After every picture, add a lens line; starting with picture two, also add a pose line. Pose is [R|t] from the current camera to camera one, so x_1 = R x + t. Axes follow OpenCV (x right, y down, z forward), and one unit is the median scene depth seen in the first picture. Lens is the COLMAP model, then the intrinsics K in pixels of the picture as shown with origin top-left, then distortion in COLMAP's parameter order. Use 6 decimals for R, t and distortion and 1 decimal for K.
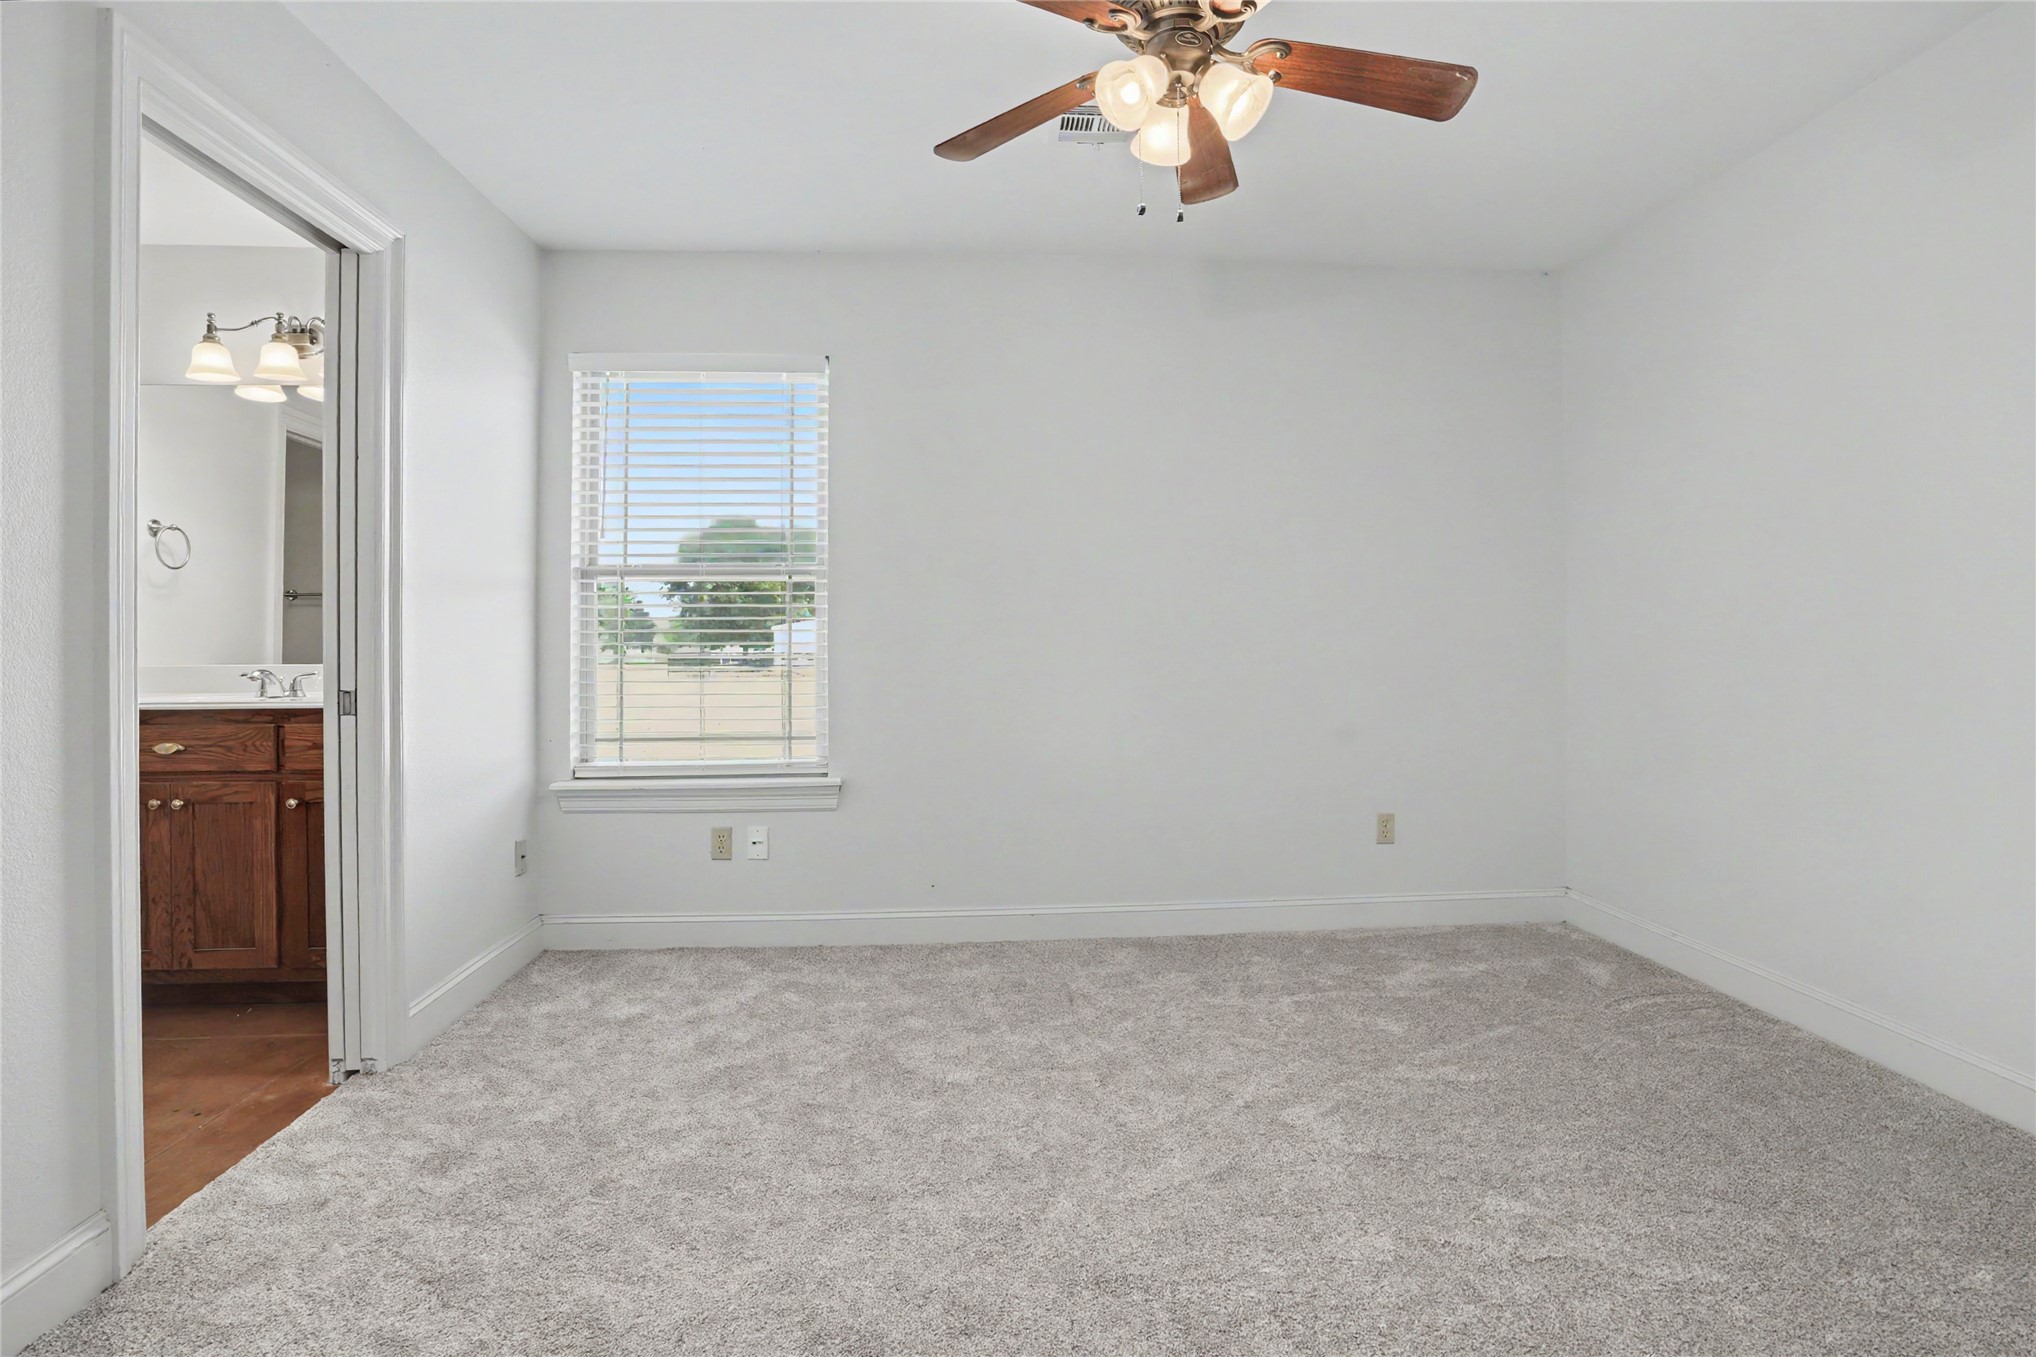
lens RADIAL K [[951.9, 0, 1015.0], [0, 951.9, 682.4], [0, 0, 1]] dist [-0.053147, 0.025357]
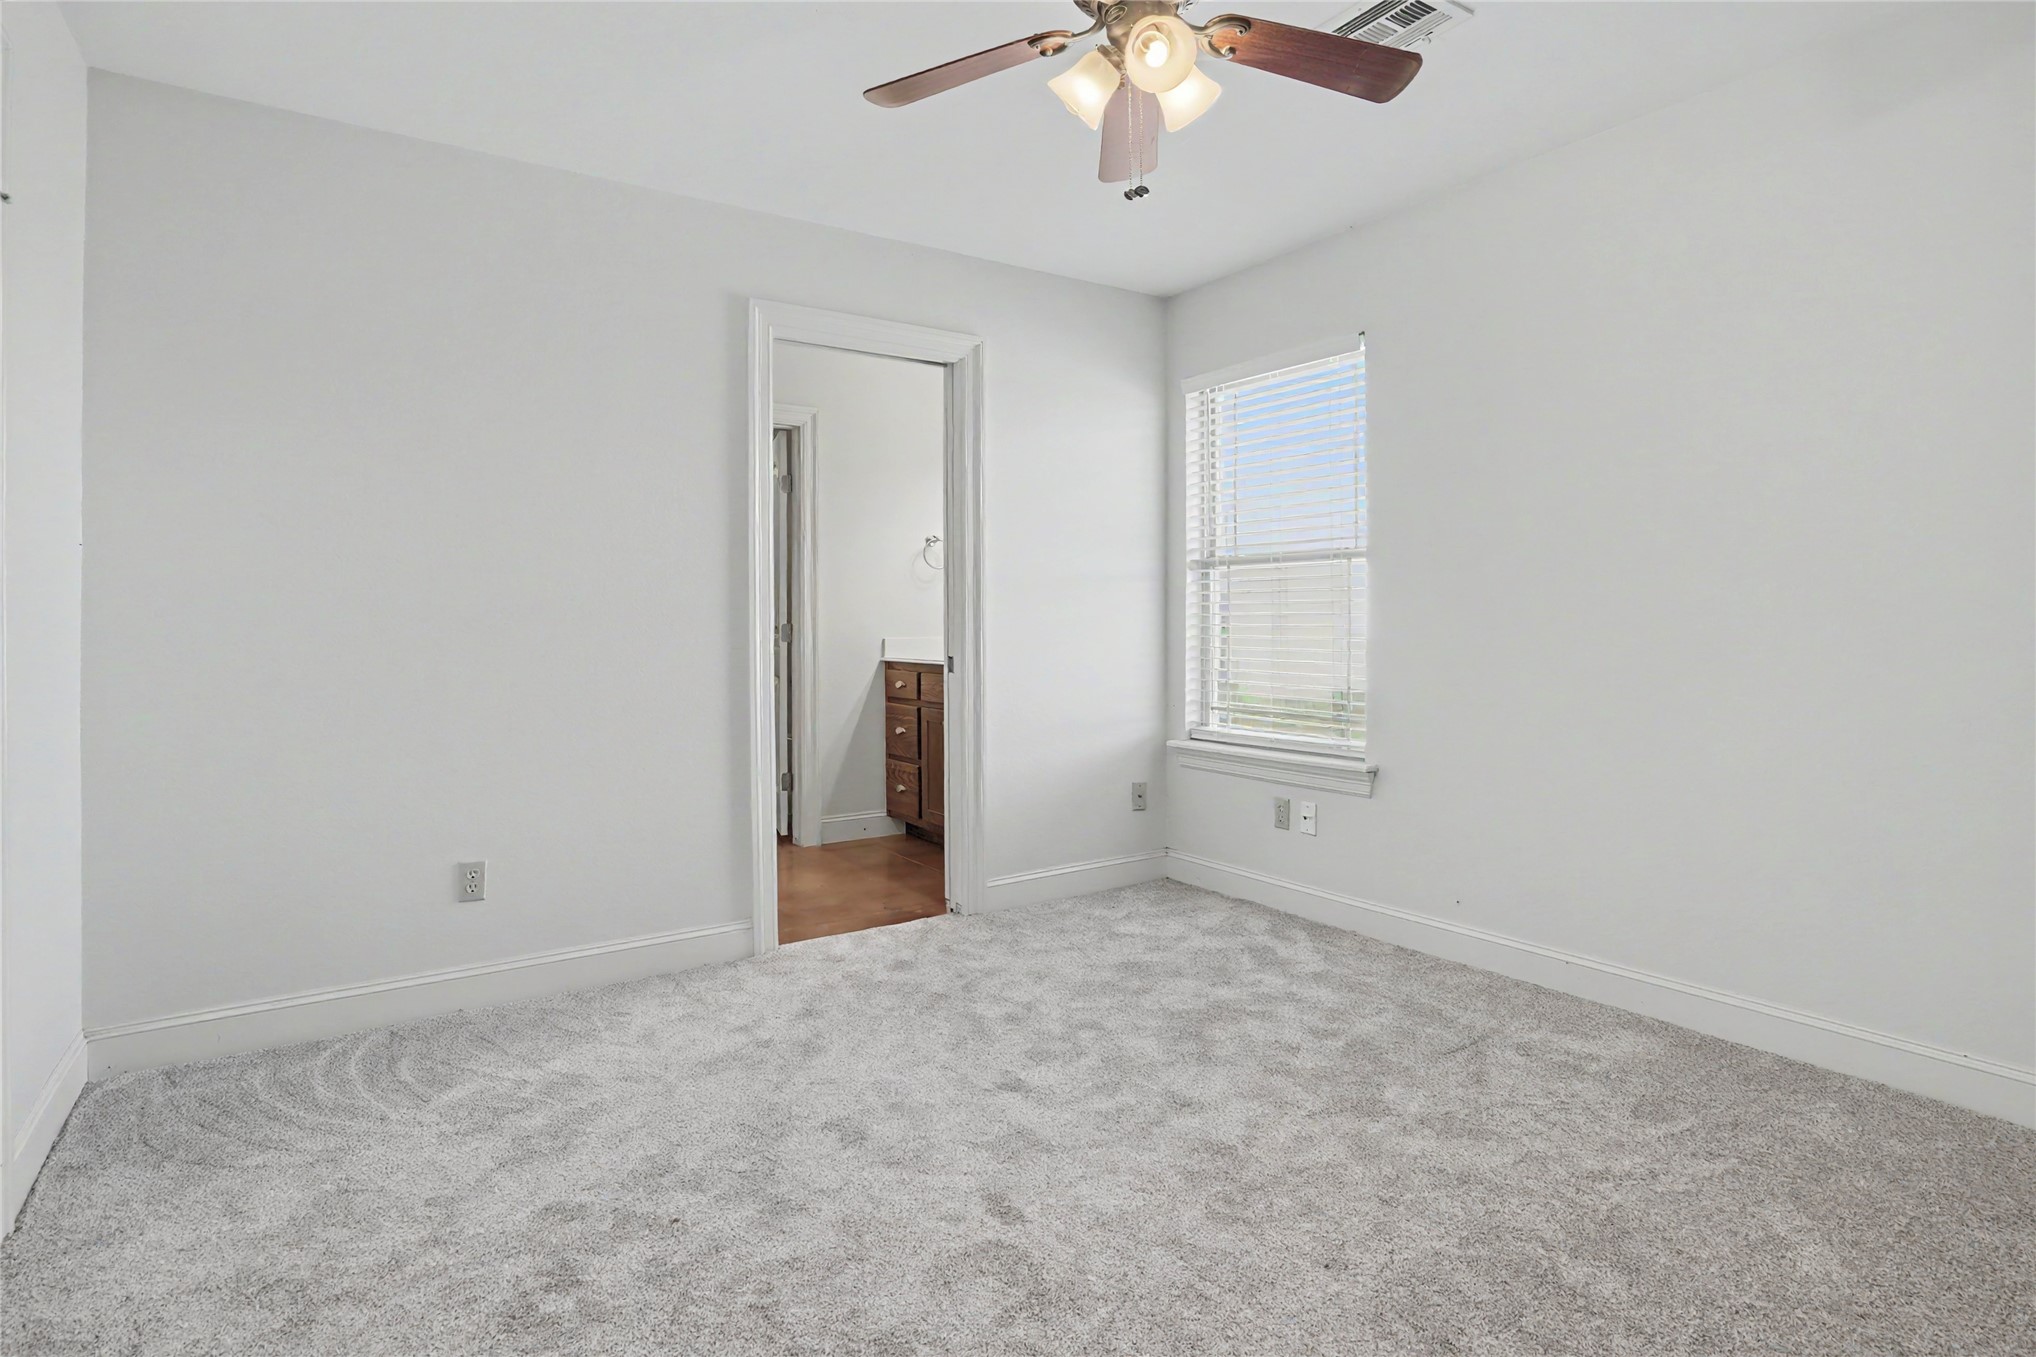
lens RADIAL K [[951.9, 0, 1015.0], [0, 951.9, 682.4], [0, 0, 1]] dist [-0.053147, 0.025357]
pose [[0.548600, 0.056816, -0.834152, 0.435141], [-0.036876, 0.998362, 0.043748, -0.013615], [0.835271, 0.006760, 0.549797, 0.169298]]
